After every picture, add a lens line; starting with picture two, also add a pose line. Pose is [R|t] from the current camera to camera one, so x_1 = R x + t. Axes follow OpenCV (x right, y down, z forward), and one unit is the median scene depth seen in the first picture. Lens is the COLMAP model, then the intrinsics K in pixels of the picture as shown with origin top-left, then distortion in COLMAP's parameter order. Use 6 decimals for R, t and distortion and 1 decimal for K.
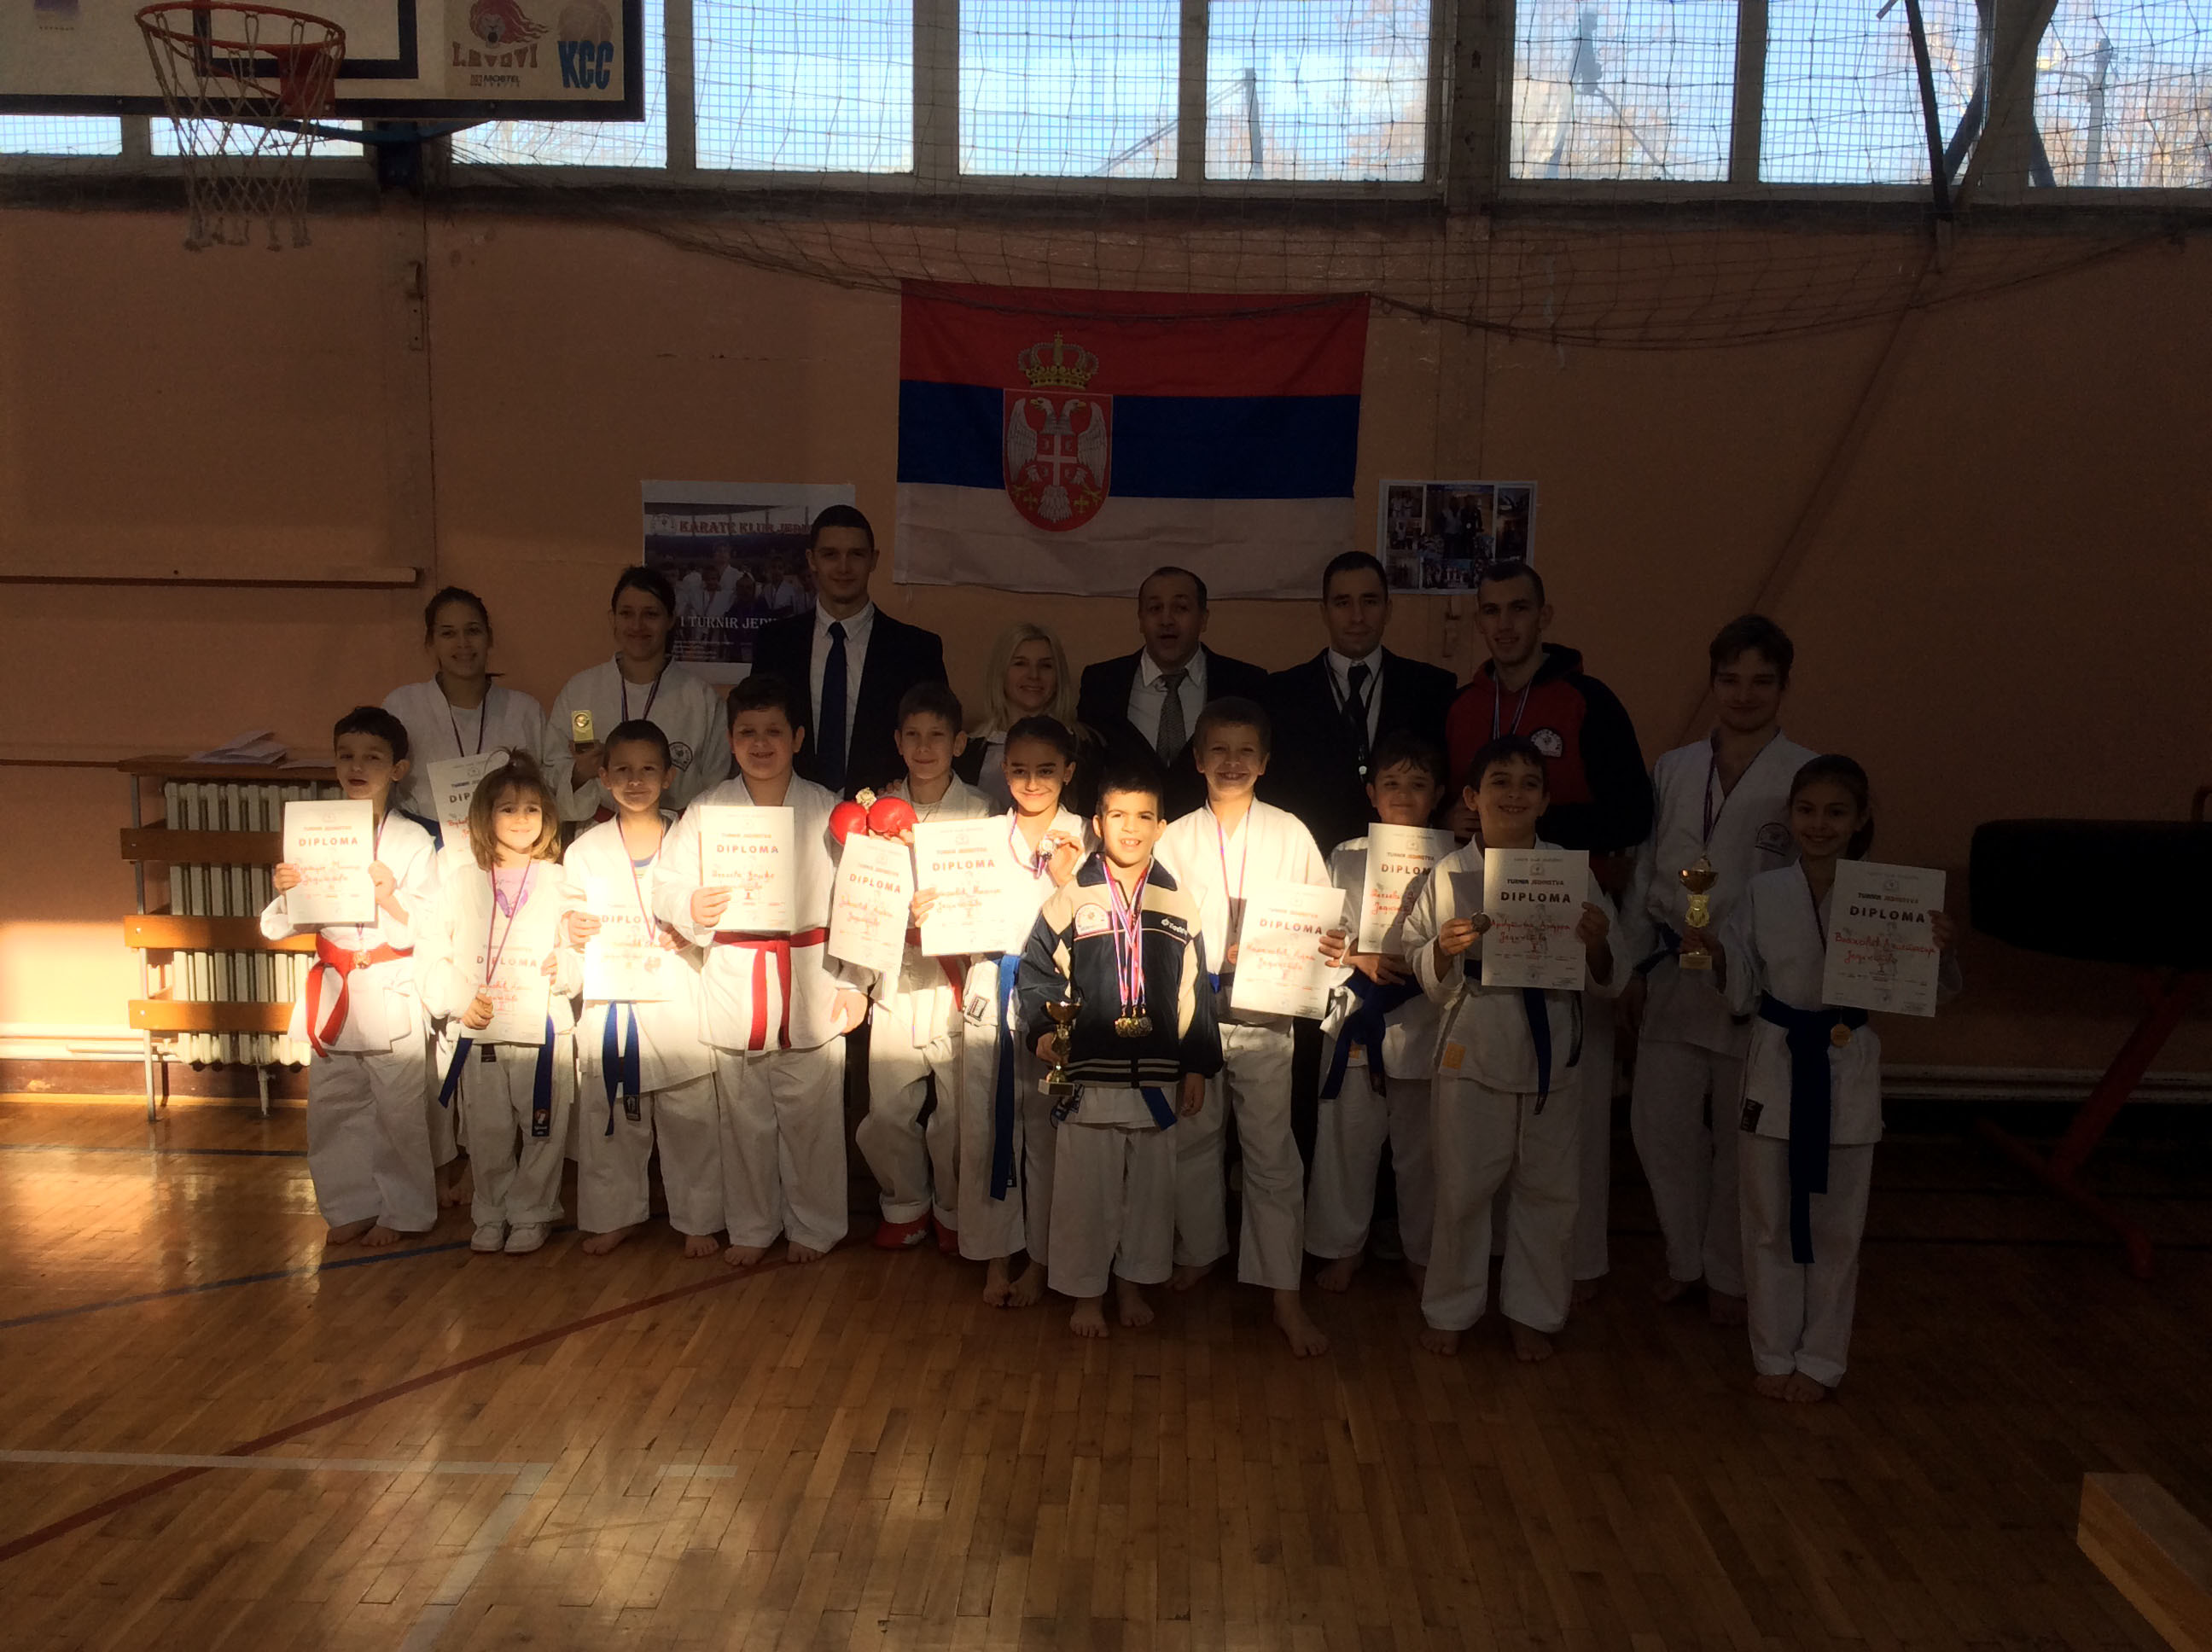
lens RADIAL K [[2038.4, 0, 1114.9], [0, 2038.4, 856.7], [0, 0, 1]] dist [0.128766, -0.244086]
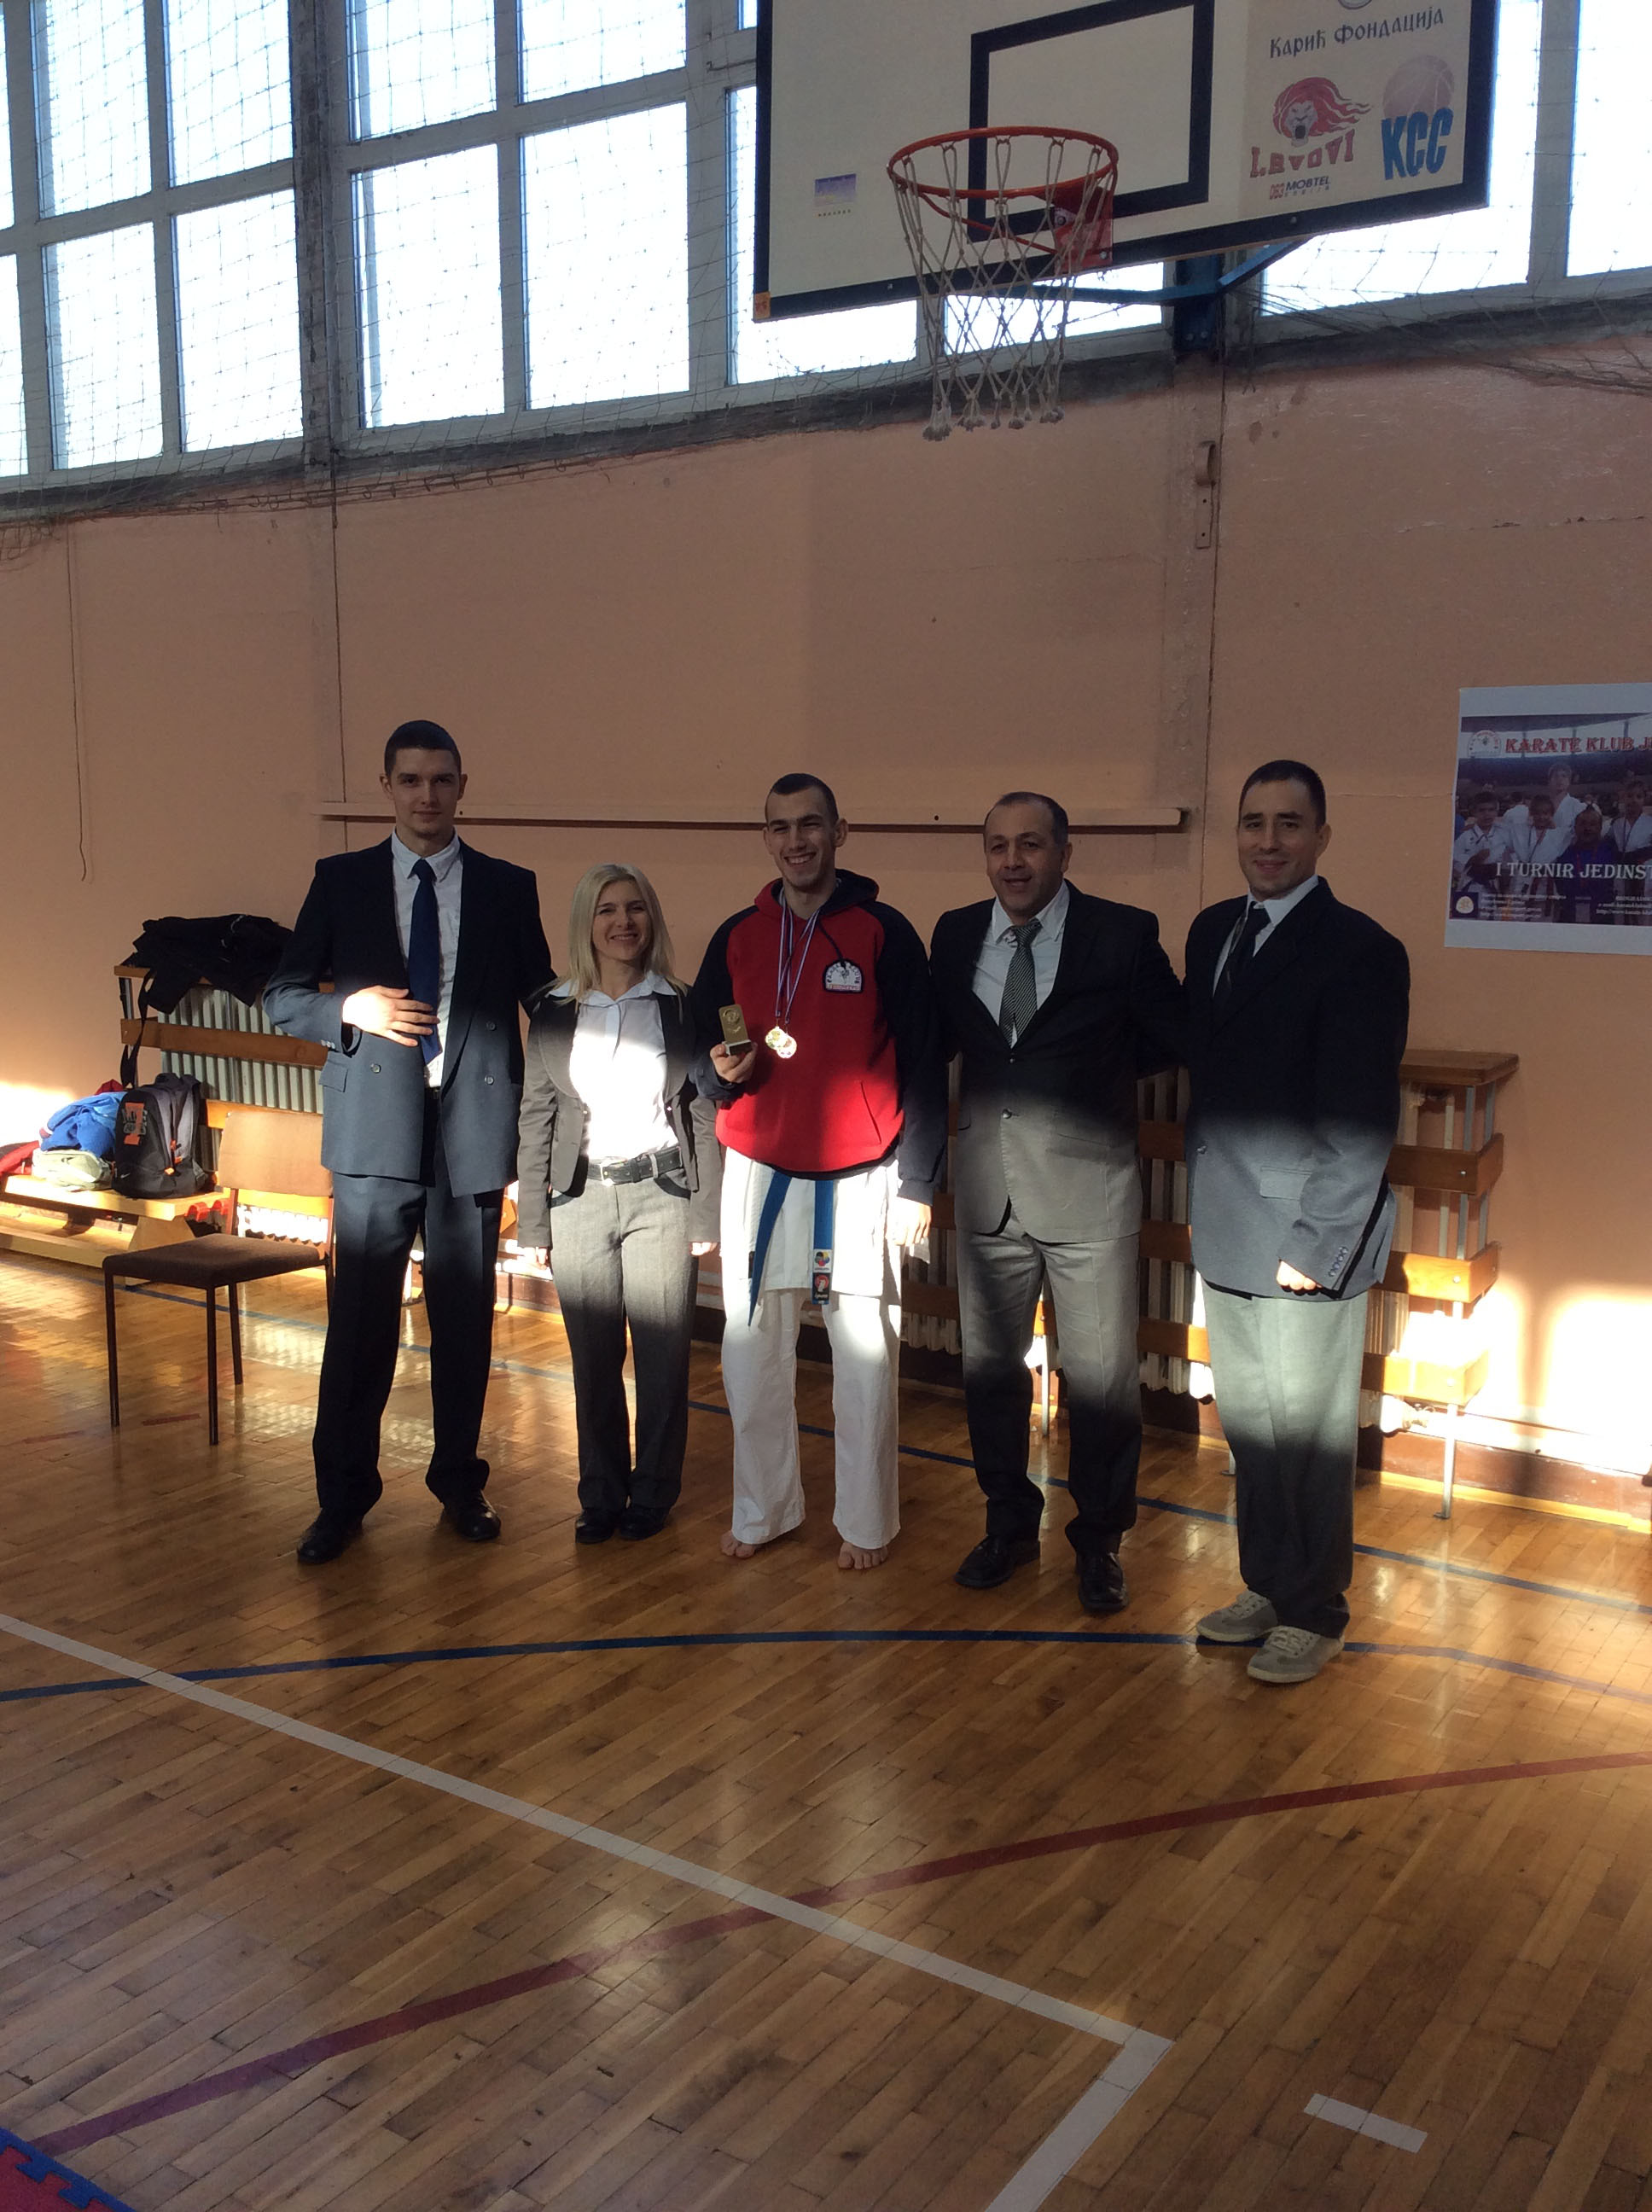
lens RADIAL K [[2051.1, 0, 795.8], [0, 2051.1, 1116.3], [0, 0, 1]] dist [0.111674, -0.190989]
pose [[0.843285, 0.067540, -0.533207, -0.011131], [-0.064930, 0.997609, 0.023675, -0.023334], [0.533531, 0.014656, 0.845654, 0.202288]]
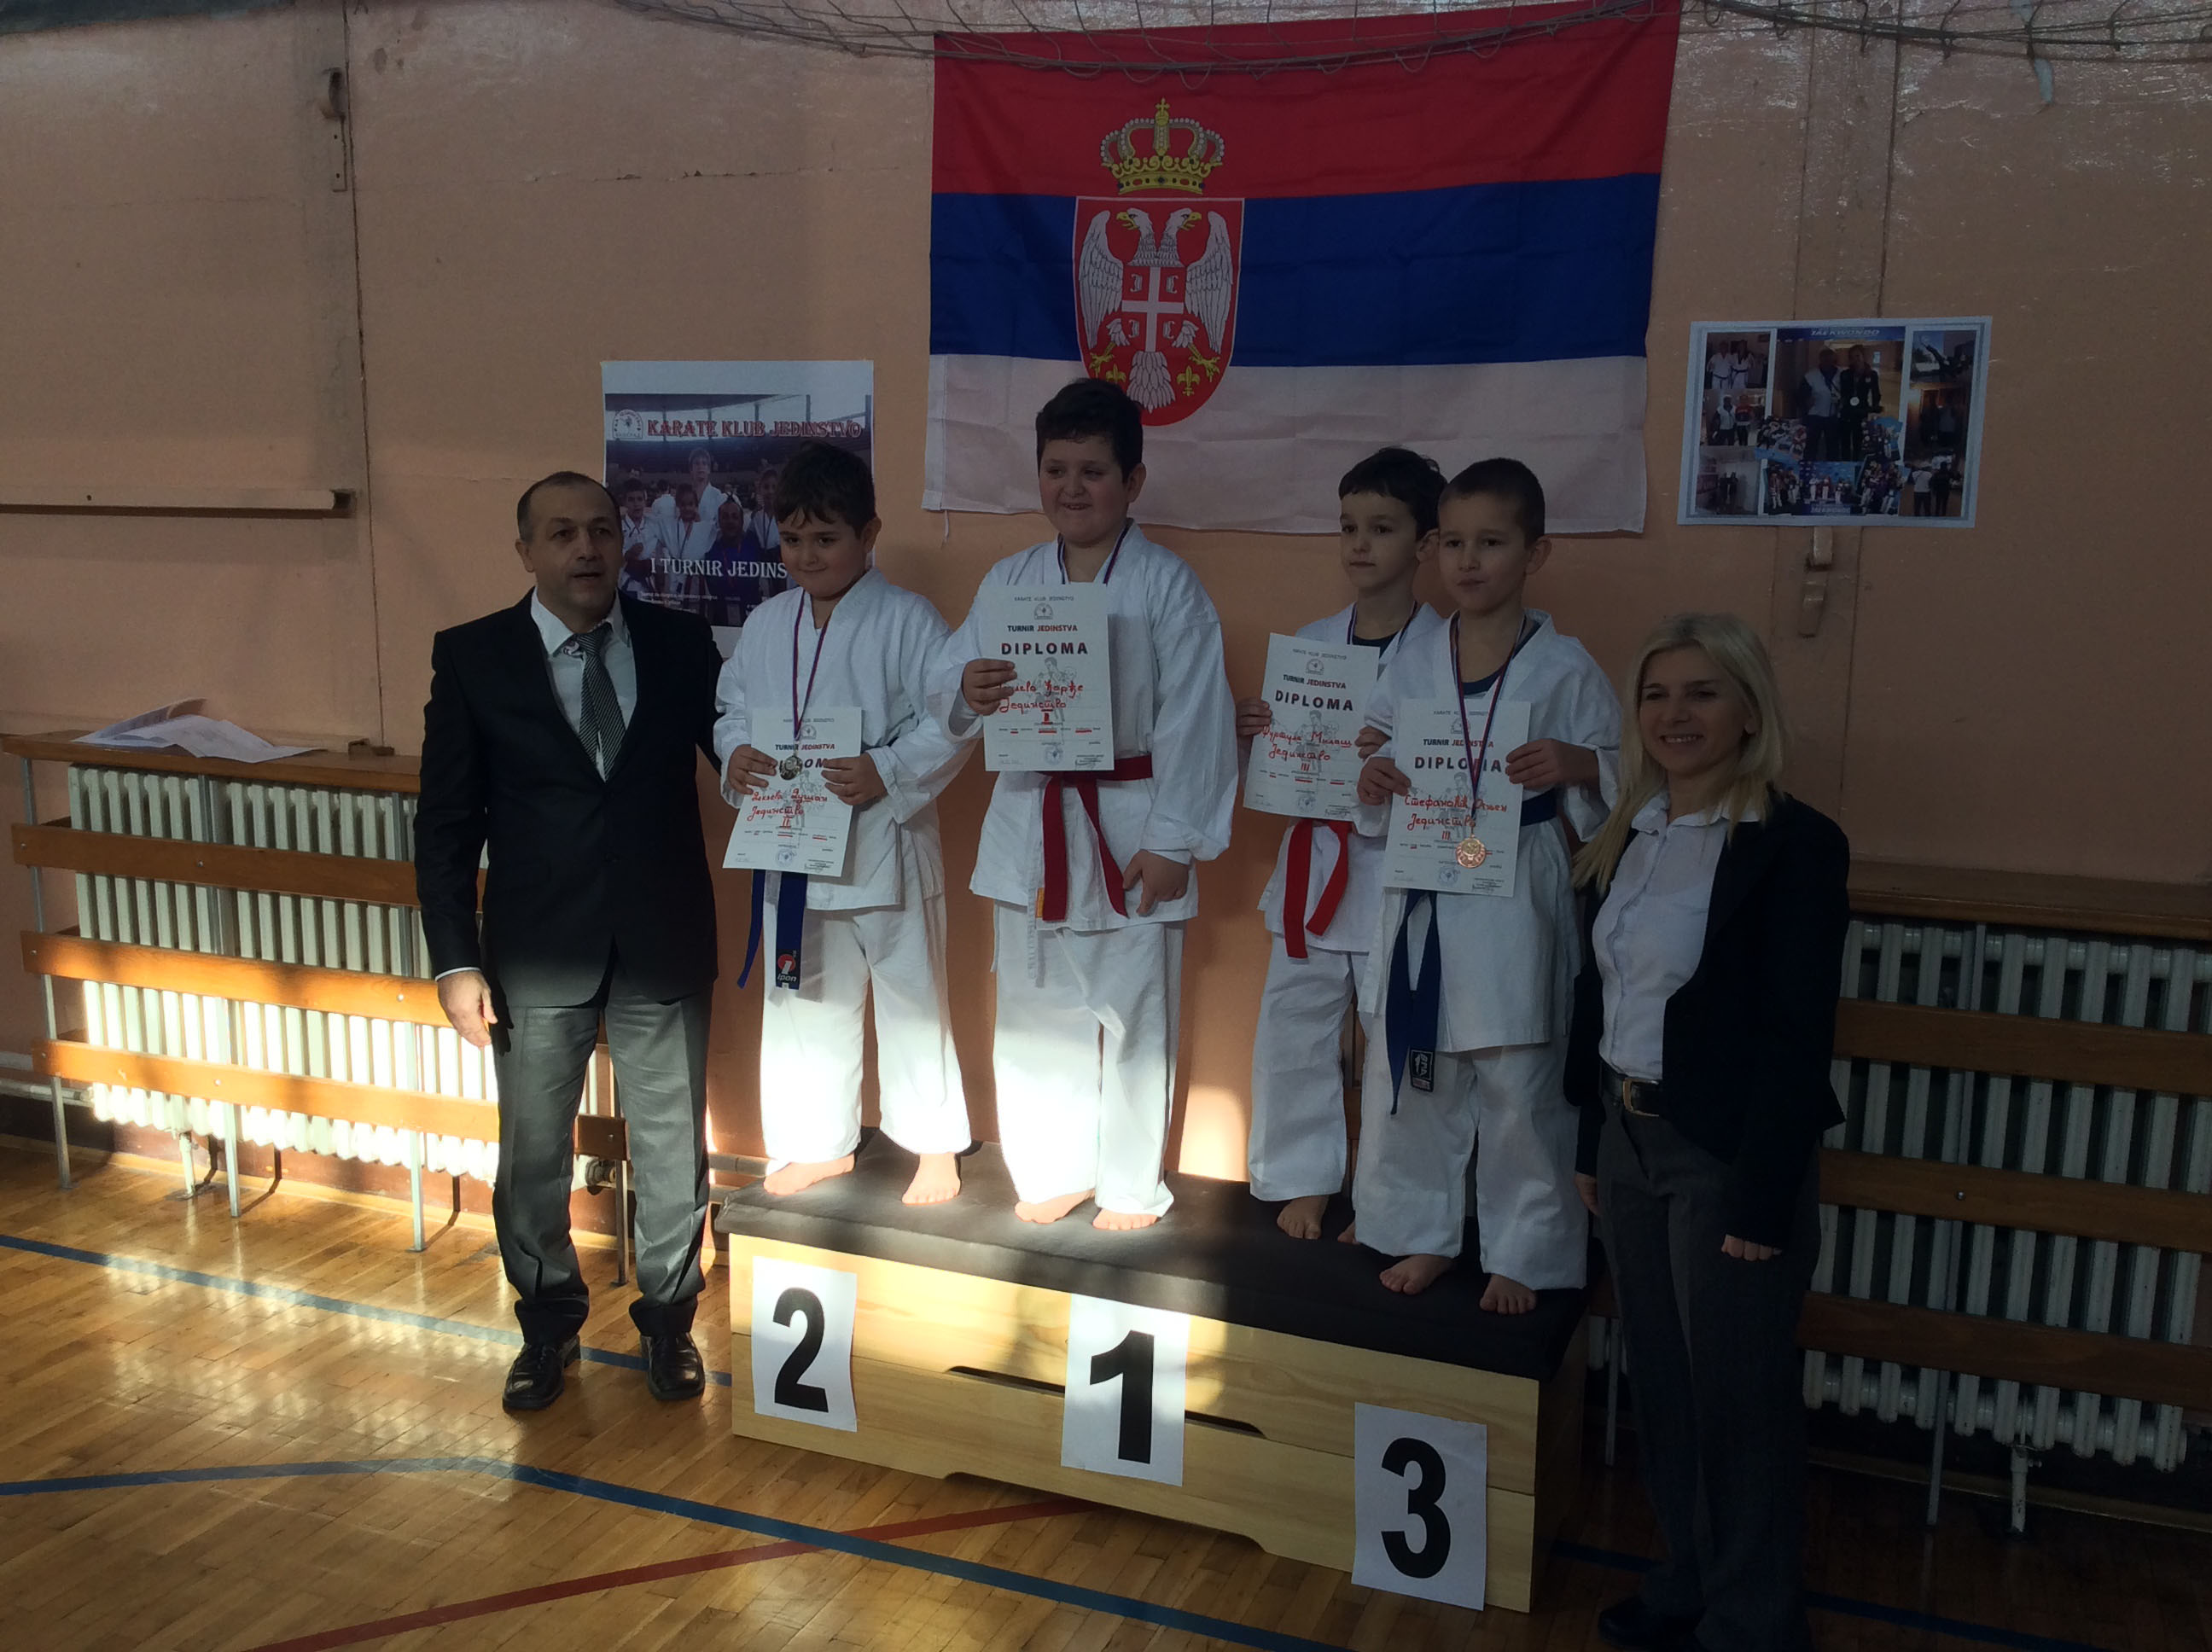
lens RADIAL K [[2032.0, 0, 1113.3], [0, 2032.0, 841.5], [0, 0, 1]] dist [0.129195, -0.249876]
pose [[0.939370, 0.053040, -0.338779, 0.180114], [-0.043307, 0.998405, 0.036229, -0.054122], [0.340160, -0.019361, 0.940168, 0.405979]]
